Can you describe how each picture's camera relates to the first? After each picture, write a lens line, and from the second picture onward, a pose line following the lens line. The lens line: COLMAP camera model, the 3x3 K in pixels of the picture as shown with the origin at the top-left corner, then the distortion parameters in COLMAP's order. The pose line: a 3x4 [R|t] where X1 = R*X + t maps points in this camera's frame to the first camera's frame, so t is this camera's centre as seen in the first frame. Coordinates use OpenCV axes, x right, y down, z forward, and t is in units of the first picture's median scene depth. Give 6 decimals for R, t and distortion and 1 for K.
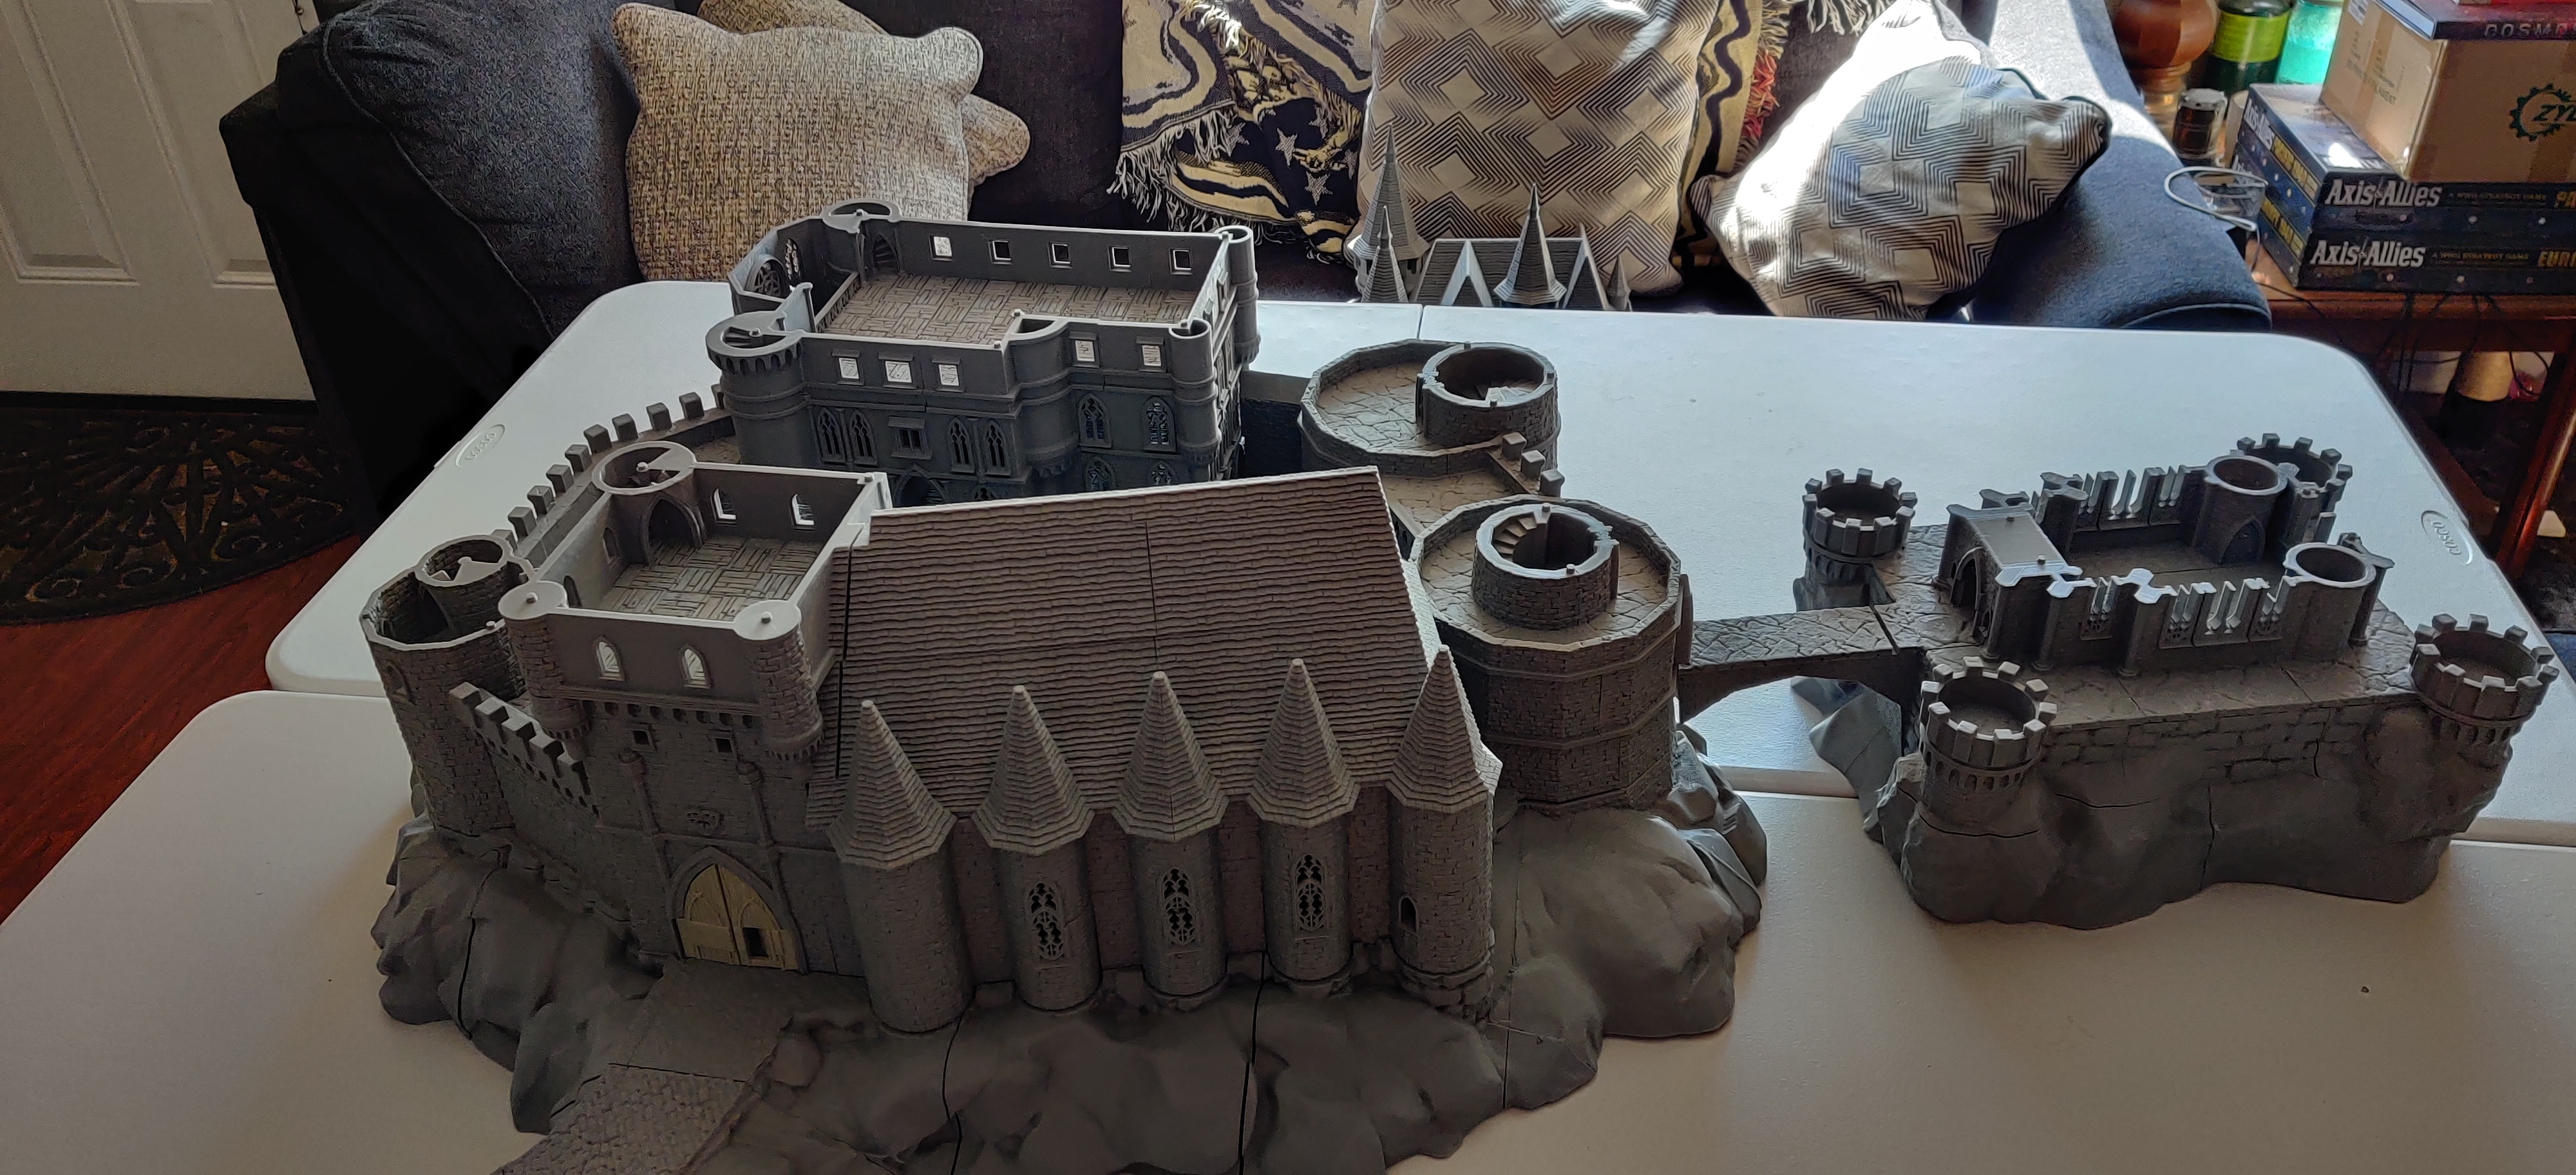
lens RADIAL K [[1907.9, 0, 1289.6], [0, 1907.9, 529.8], [0, 0, 1]] dist [0.022985, 0.005415]
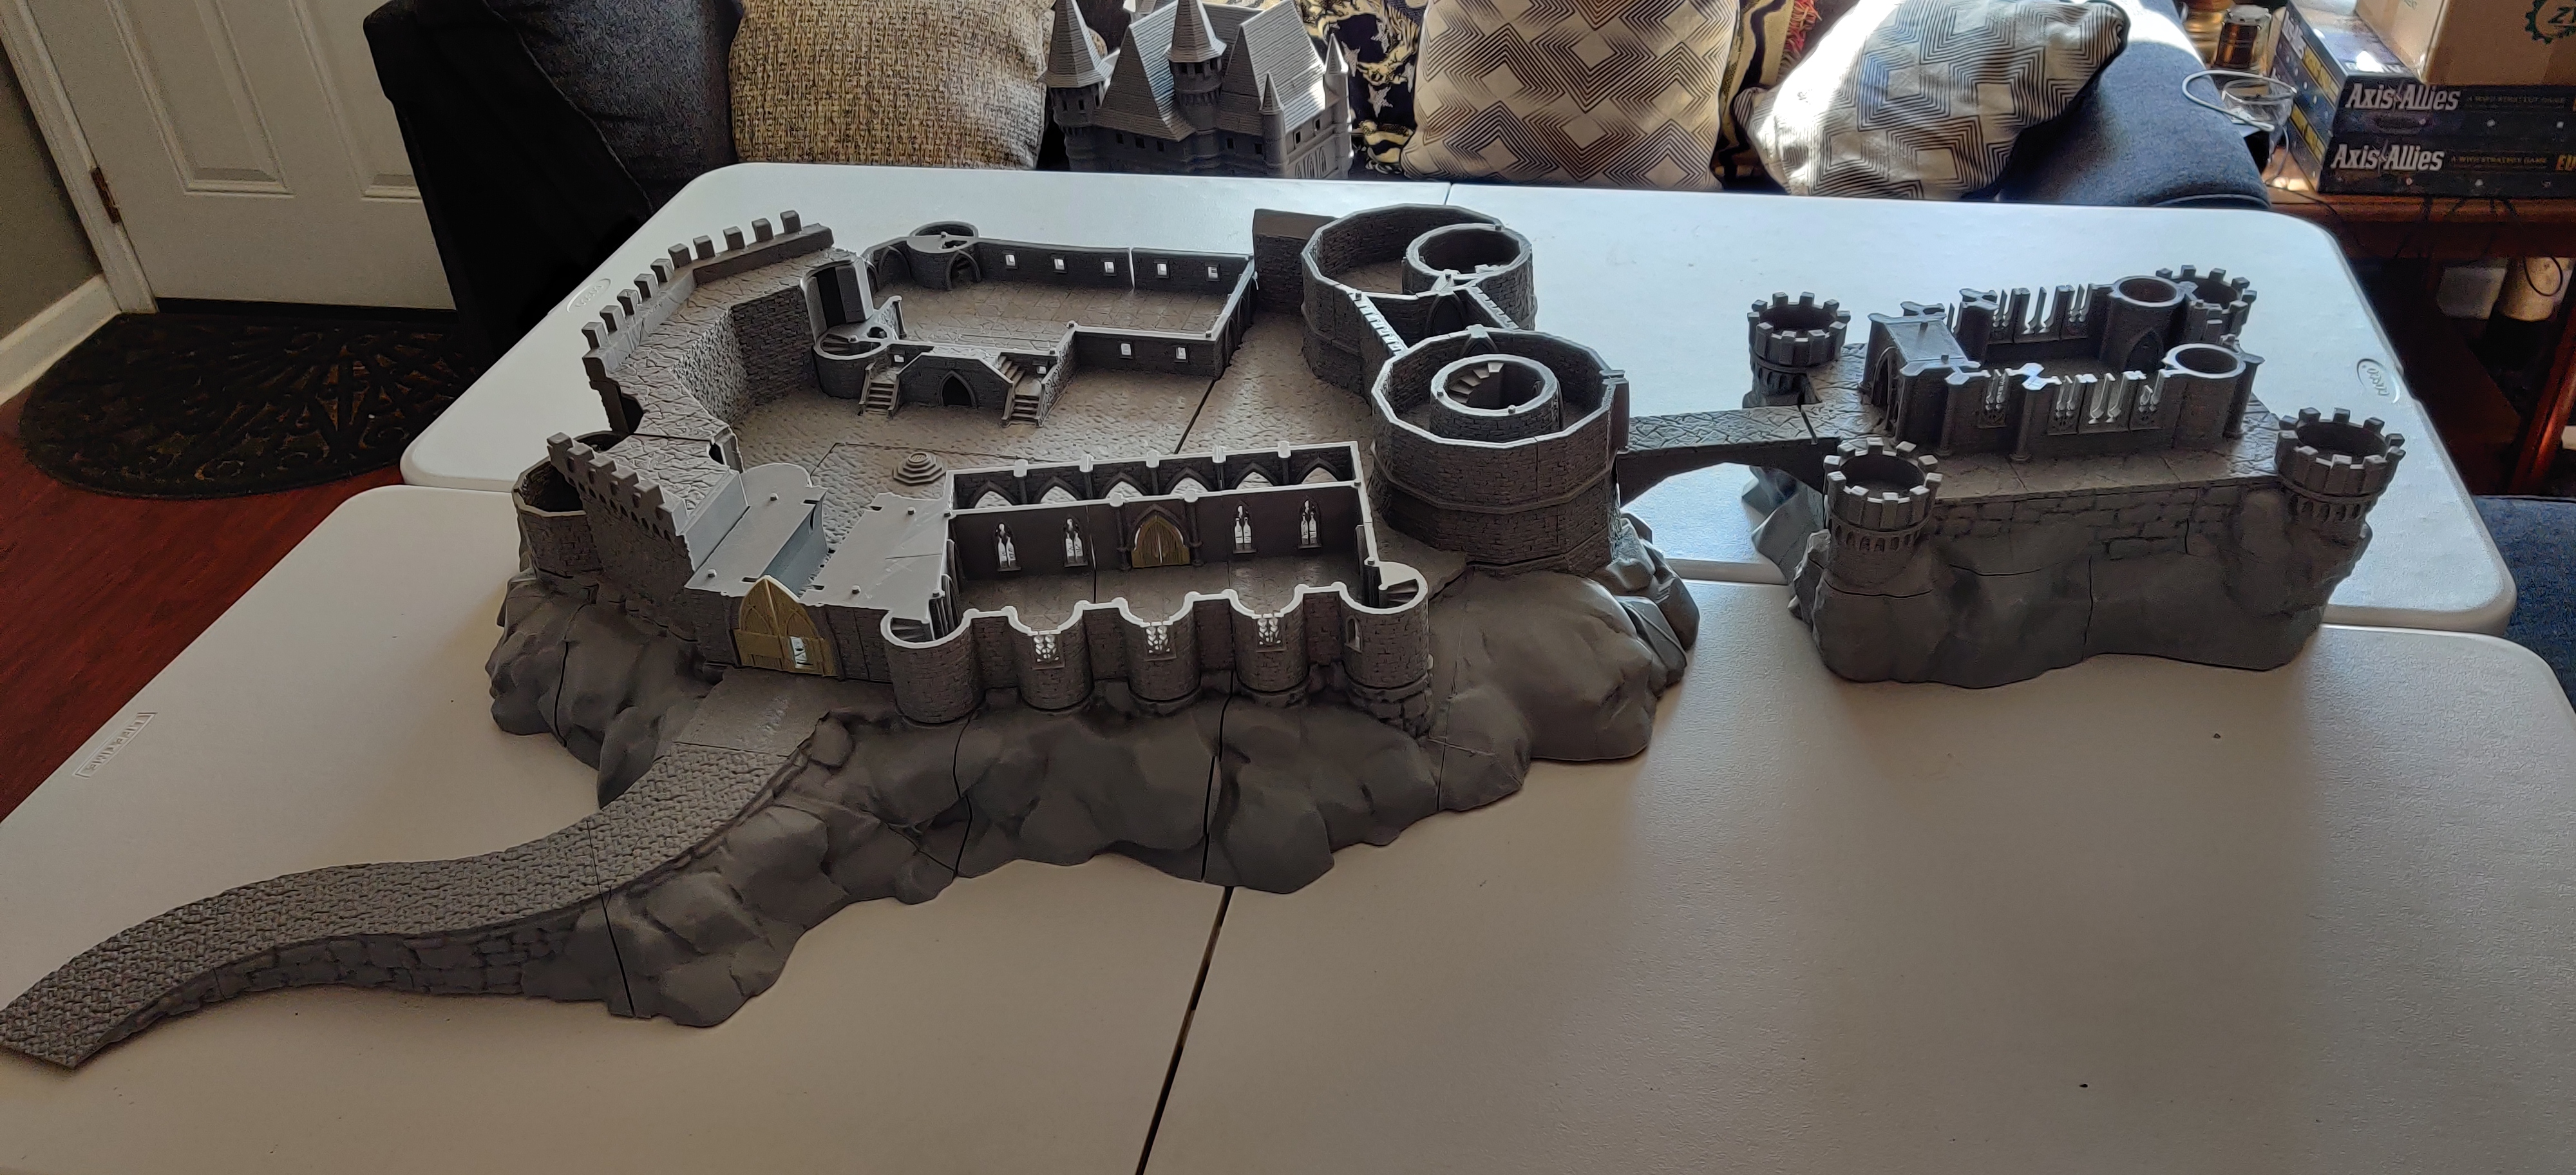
lens RADIAL K [[1909.4, 0, 1322.5], [0, 1909.4, 601.6], [0, 0, 1]] dist [0.029276, 0.004965]
pose [[0.998554, 0.016983, -0.051008, 0.083541], [-0.015020, 0.999142, 0.038608, 0.111891], [0.051620, -0.037786, 0.997952, -0.128486]]
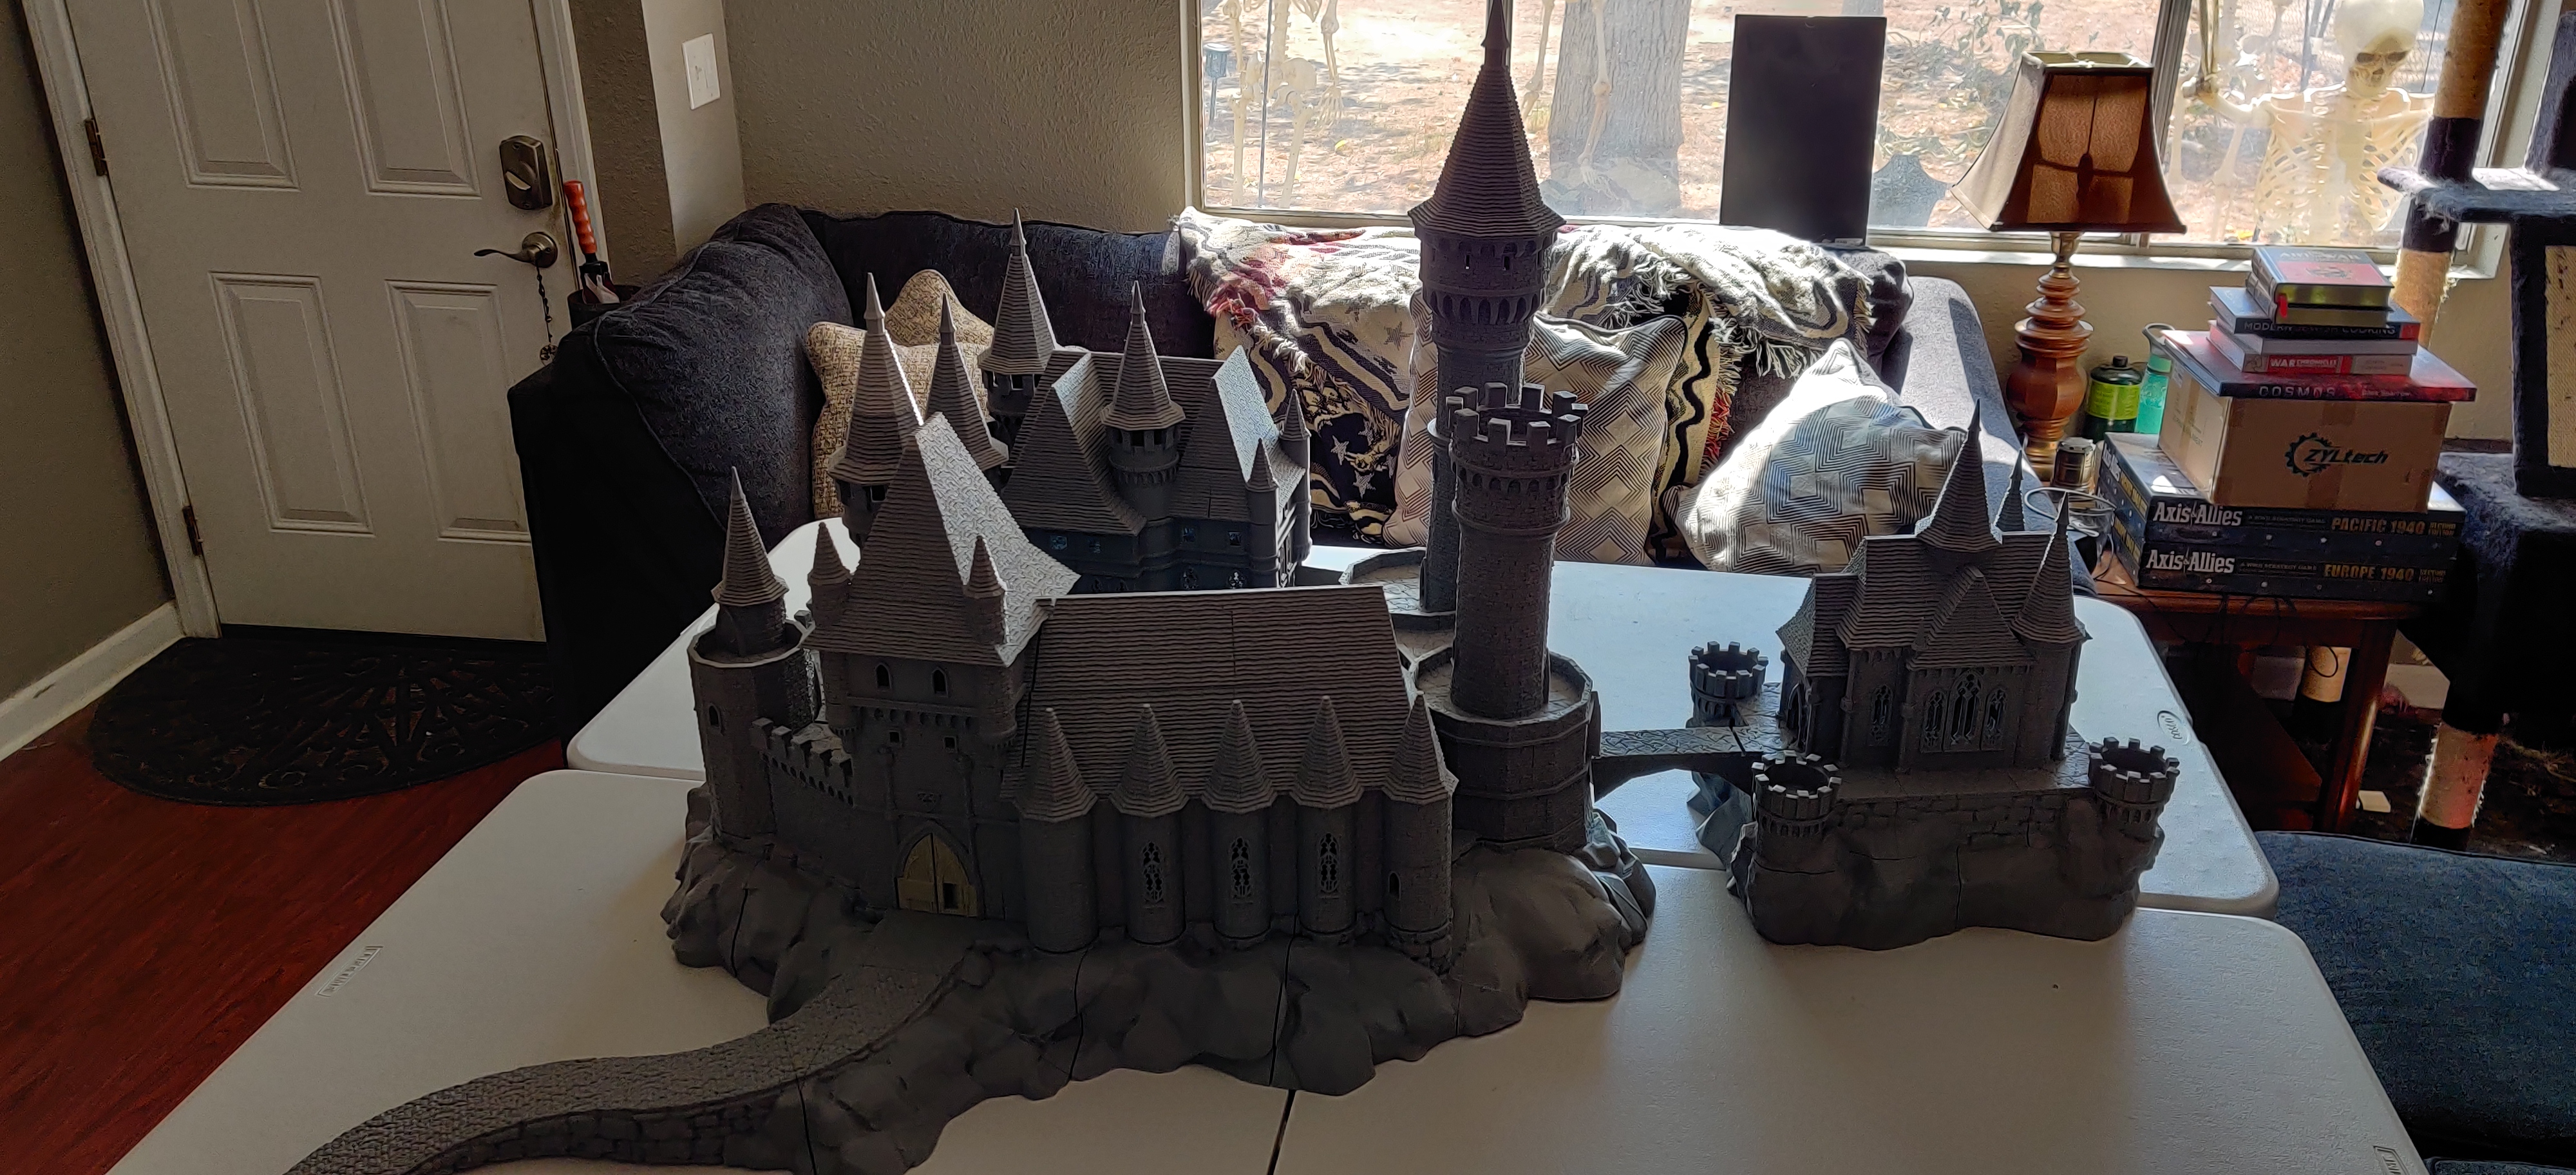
lens RADIAL K [[1913.5, 0, 1364.3], [0, 1913.5, 581.0], [0, 0, 1]] dist [0.019408, 0.036329]
pose [[0.999220, 0.038612, 0.008335, 0.014261], [-0.036676, 0.985234, -0.167239, 0.177086], [-0.014669, 0.166803, 0.985881, -0.414192]]
